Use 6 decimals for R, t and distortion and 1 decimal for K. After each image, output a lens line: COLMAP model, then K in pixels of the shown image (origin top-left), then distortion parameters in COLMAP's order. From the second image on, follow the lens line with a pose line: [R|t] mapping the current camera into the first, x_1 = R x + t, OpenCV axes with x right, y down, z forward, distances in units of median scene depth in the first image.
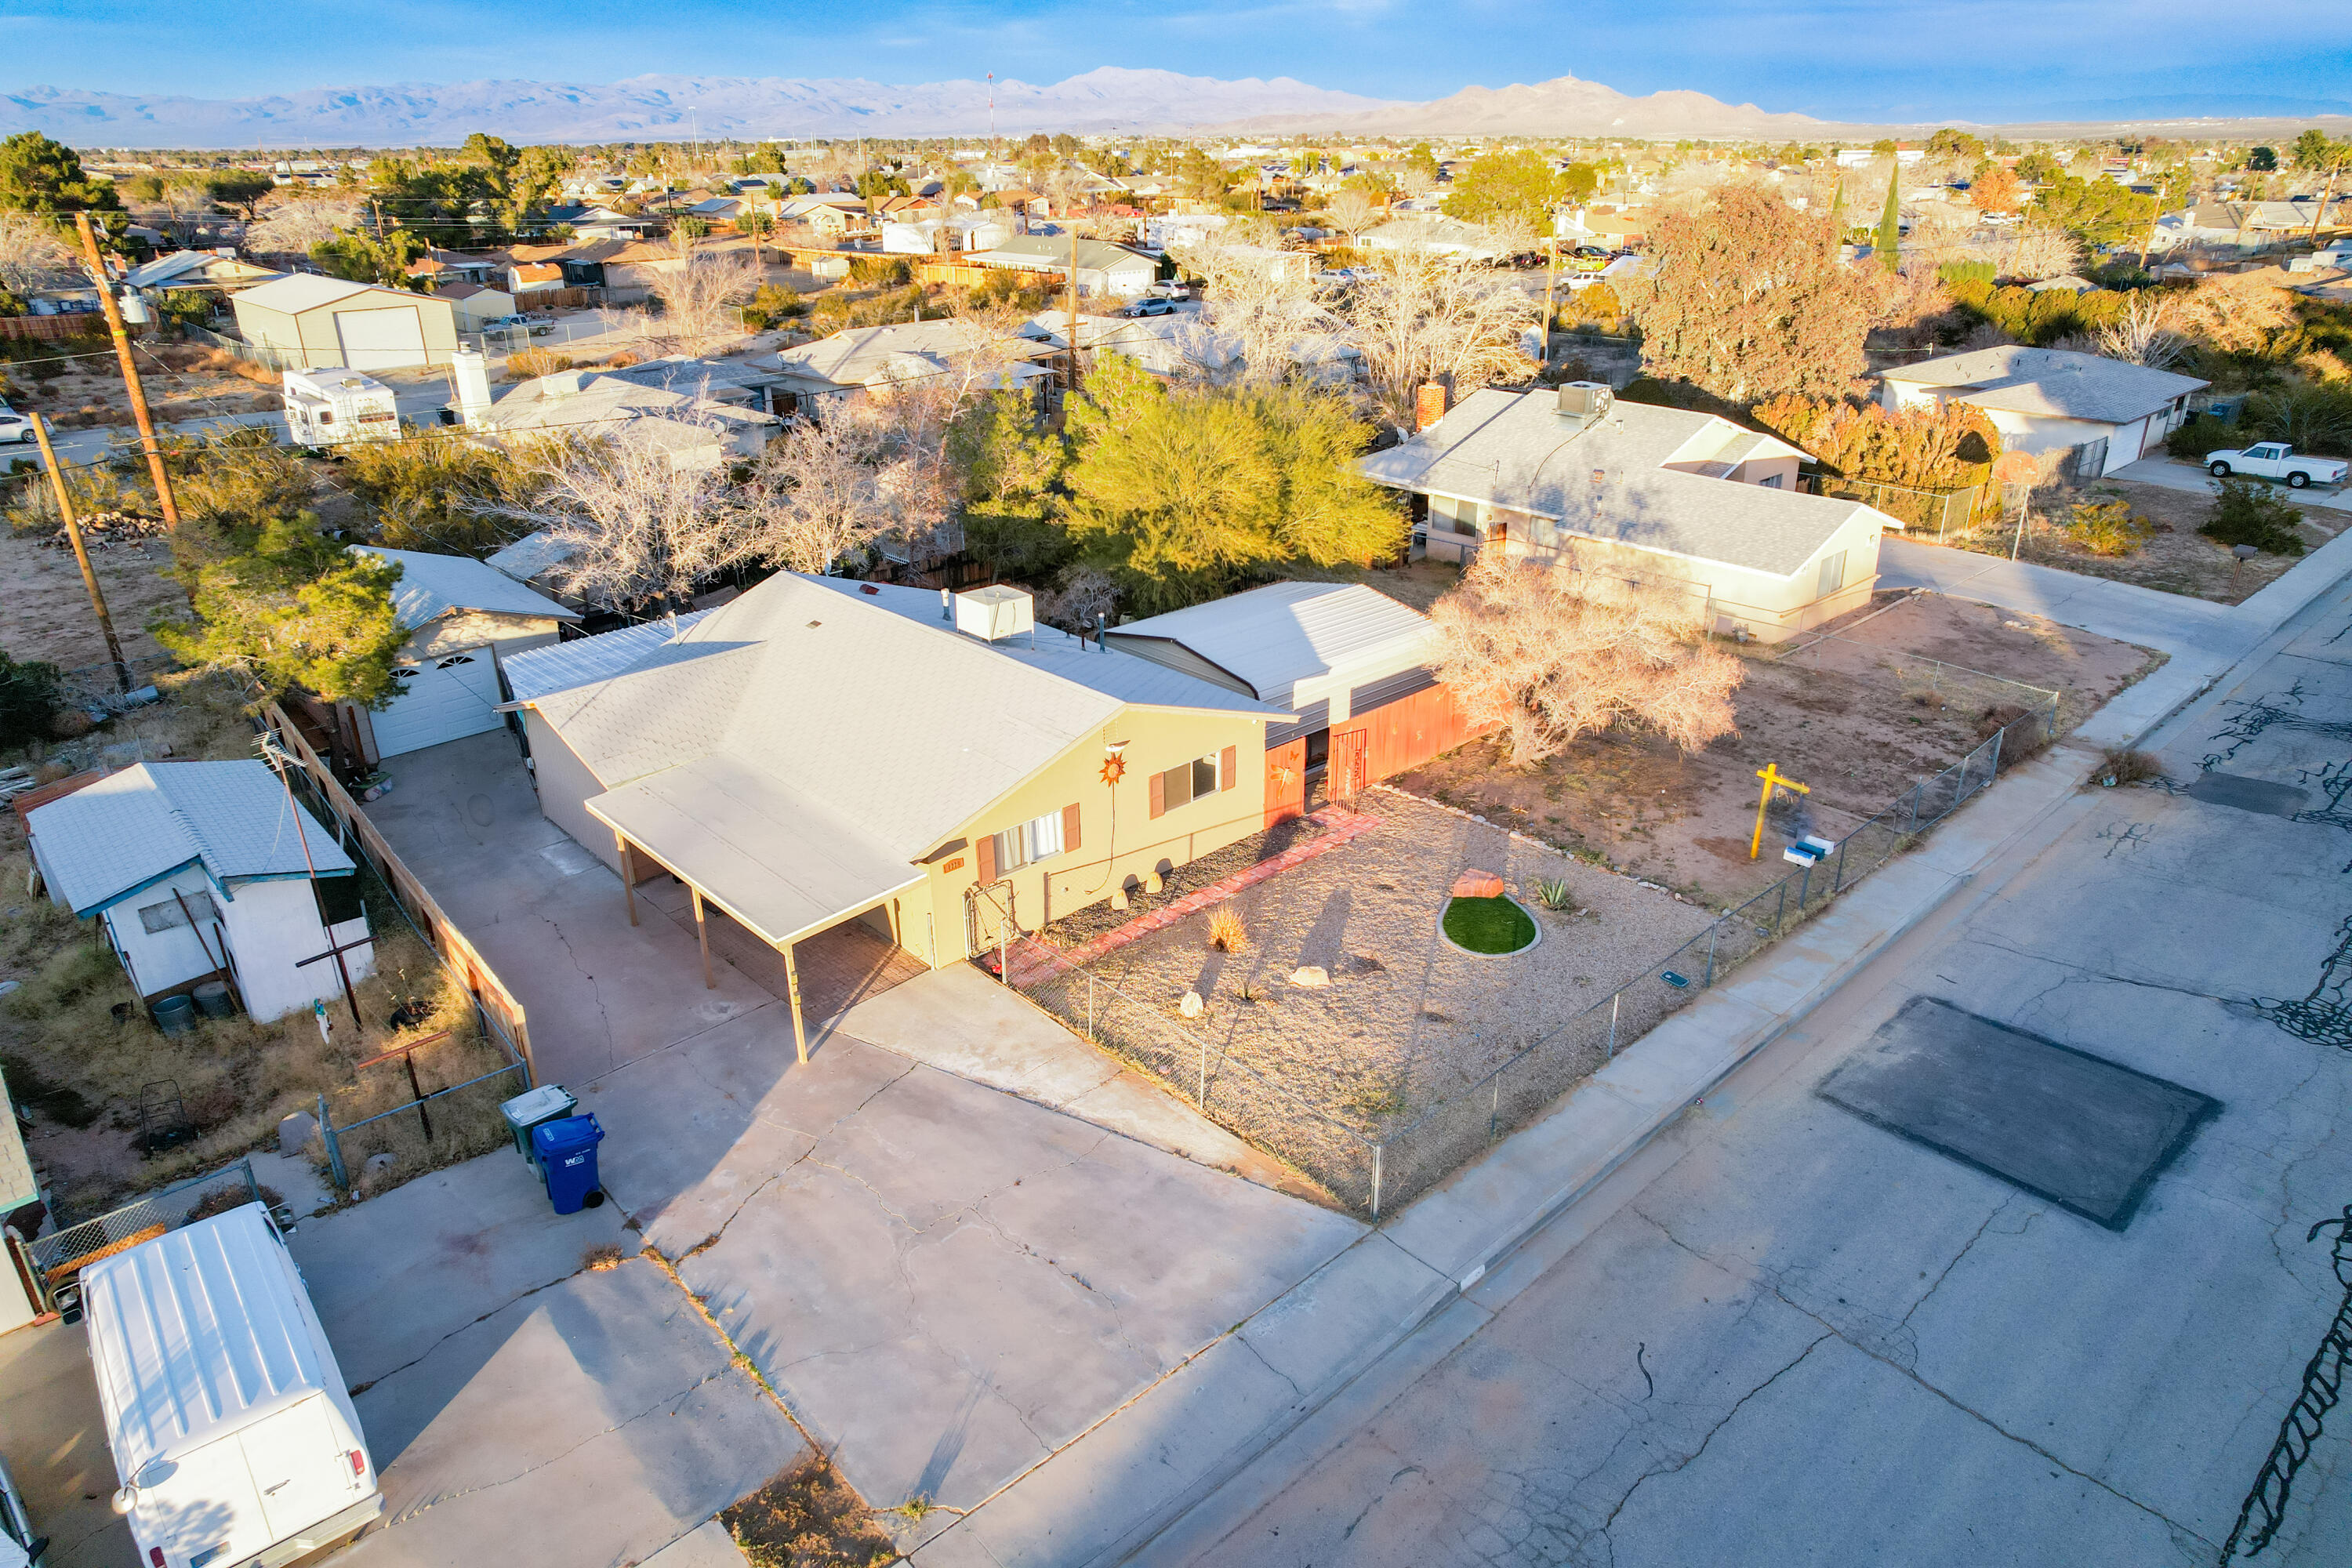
lens RADIAL K [[1525.1, 0, 1173.6], [0, 1525.1, 791.7], [0, 0, 1]] dist [-0.047747, 0.029721]
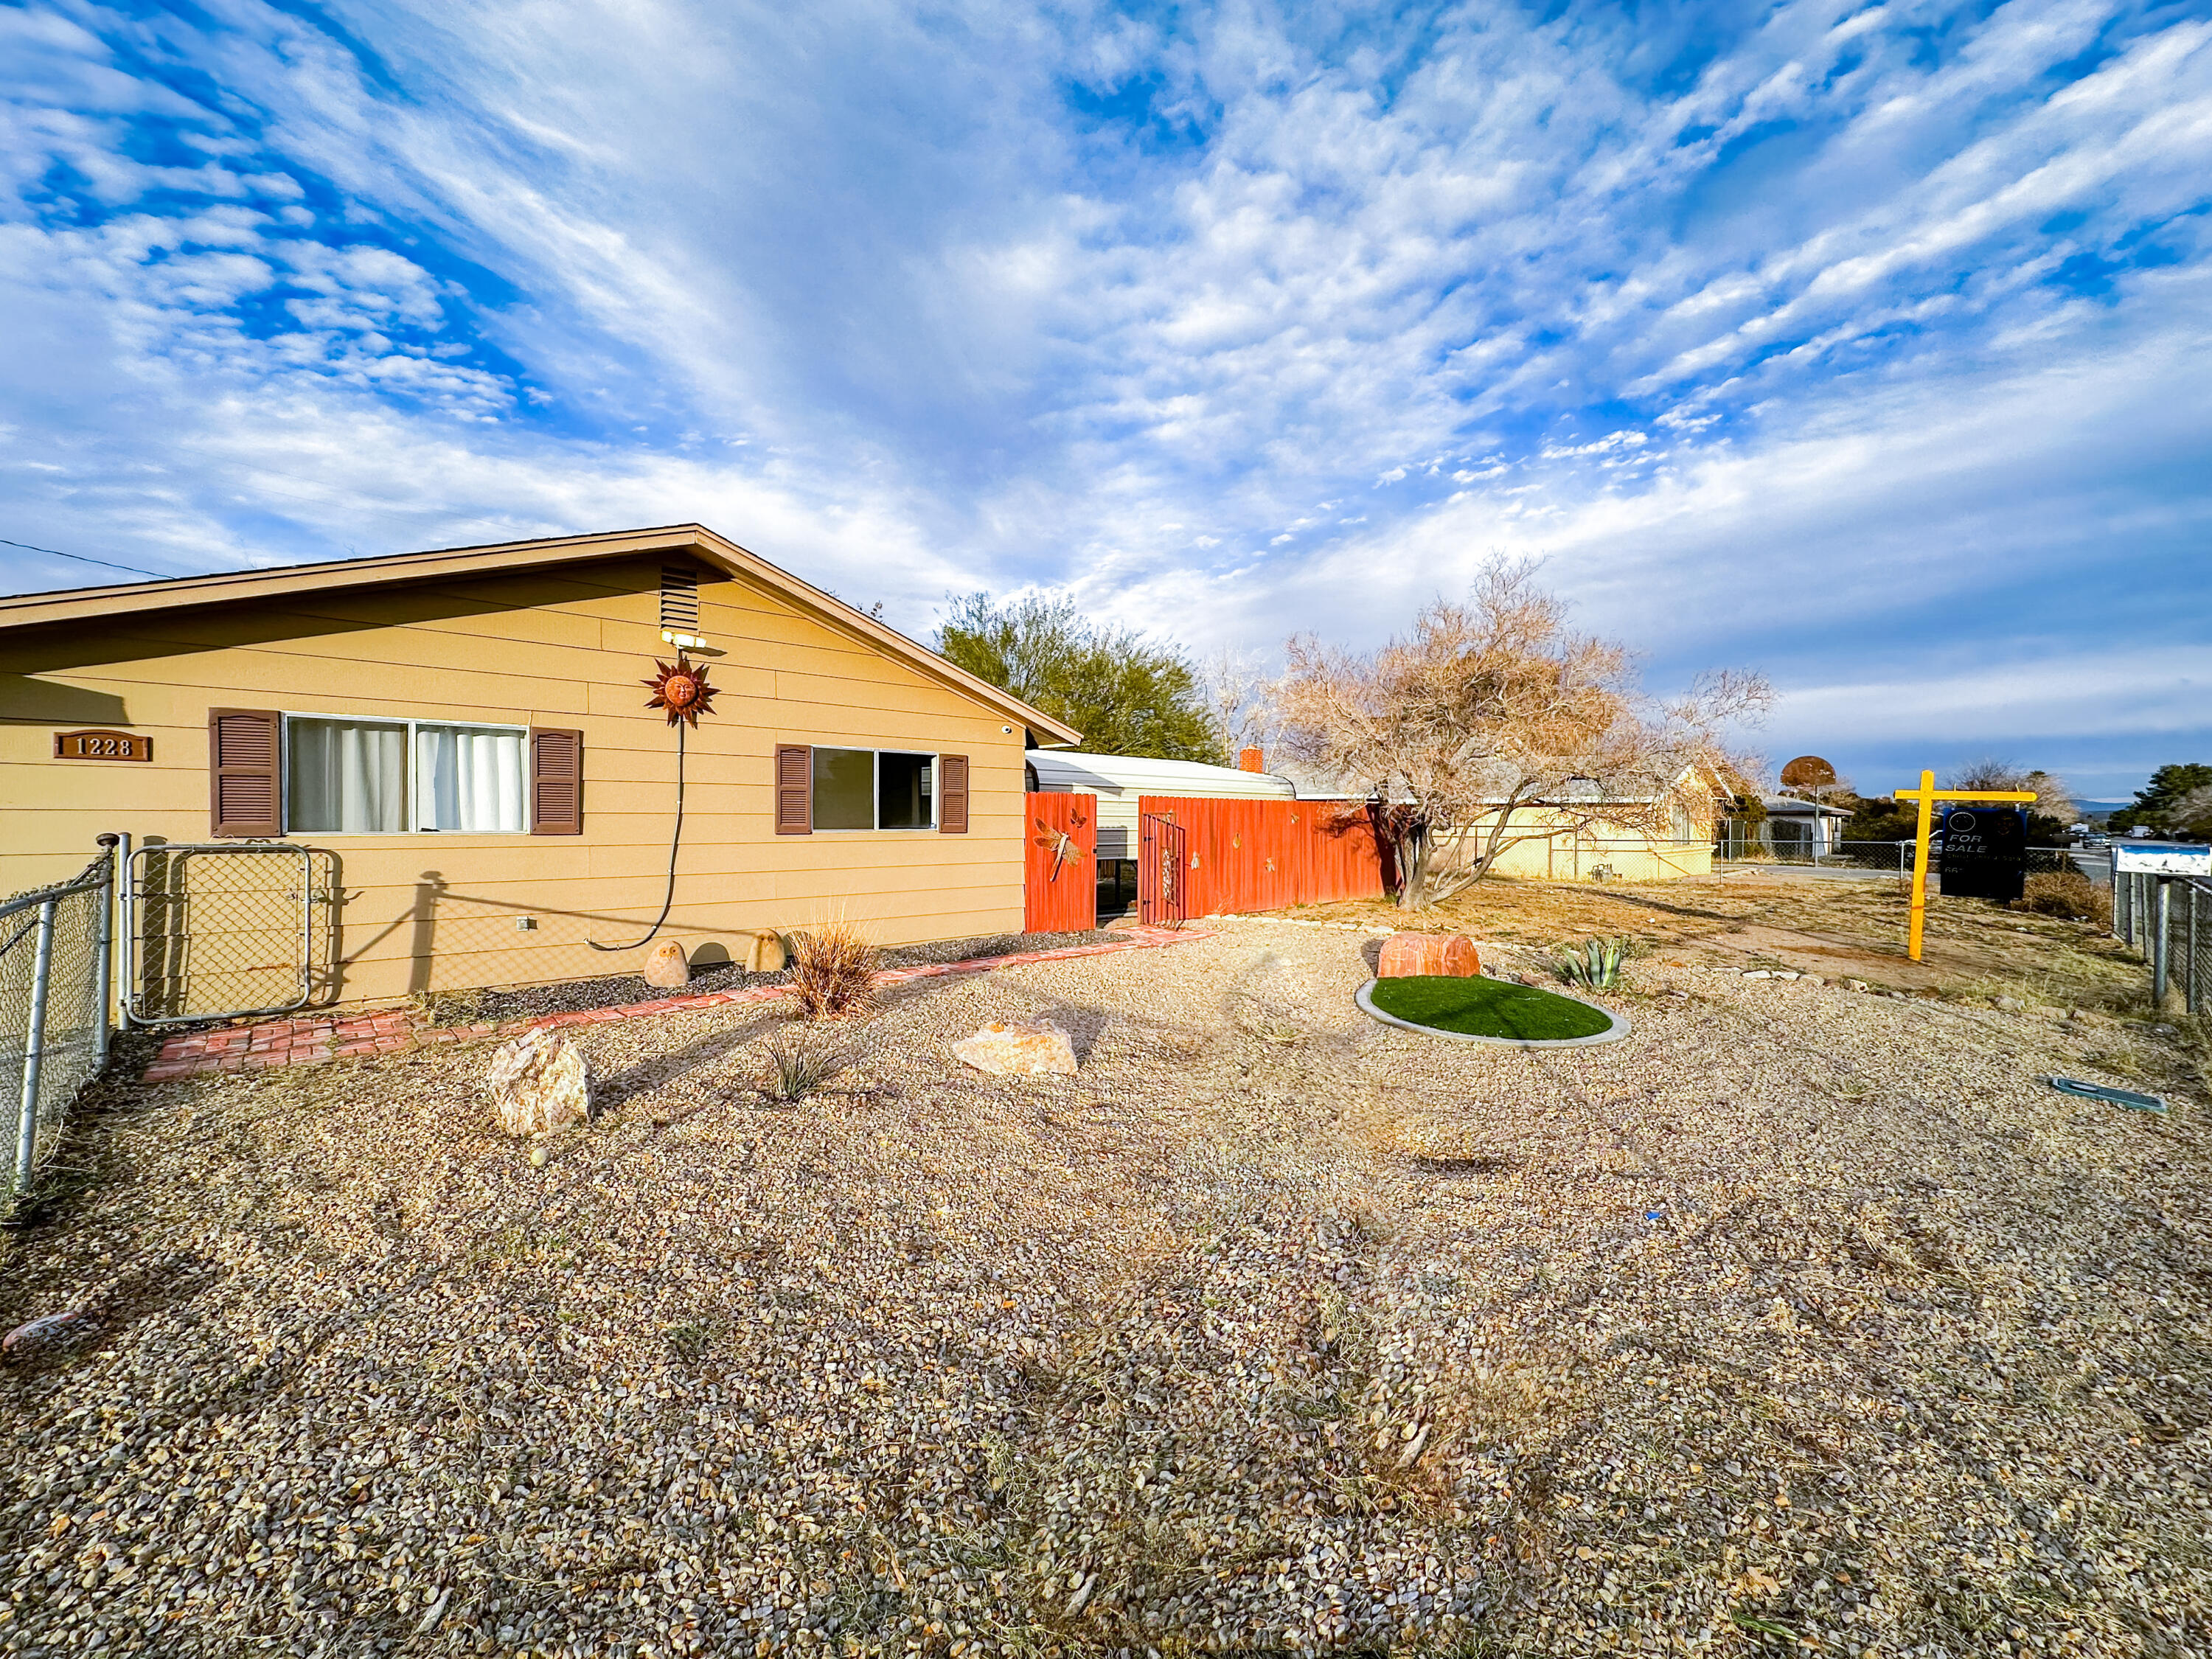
lens RADIAL K [[890.5, 0, 1105.8], [0, 890.5, 834.6], [0, 0, 1]] dist [0.001437, -0.000522]
pose [[0.999840, 0.017485, 0.003840, 0.100444], [-0.014605, 0.920786, -0.389795, 0.141377], [-0.010351, 0.389677, 0.920893, 0.743287]]
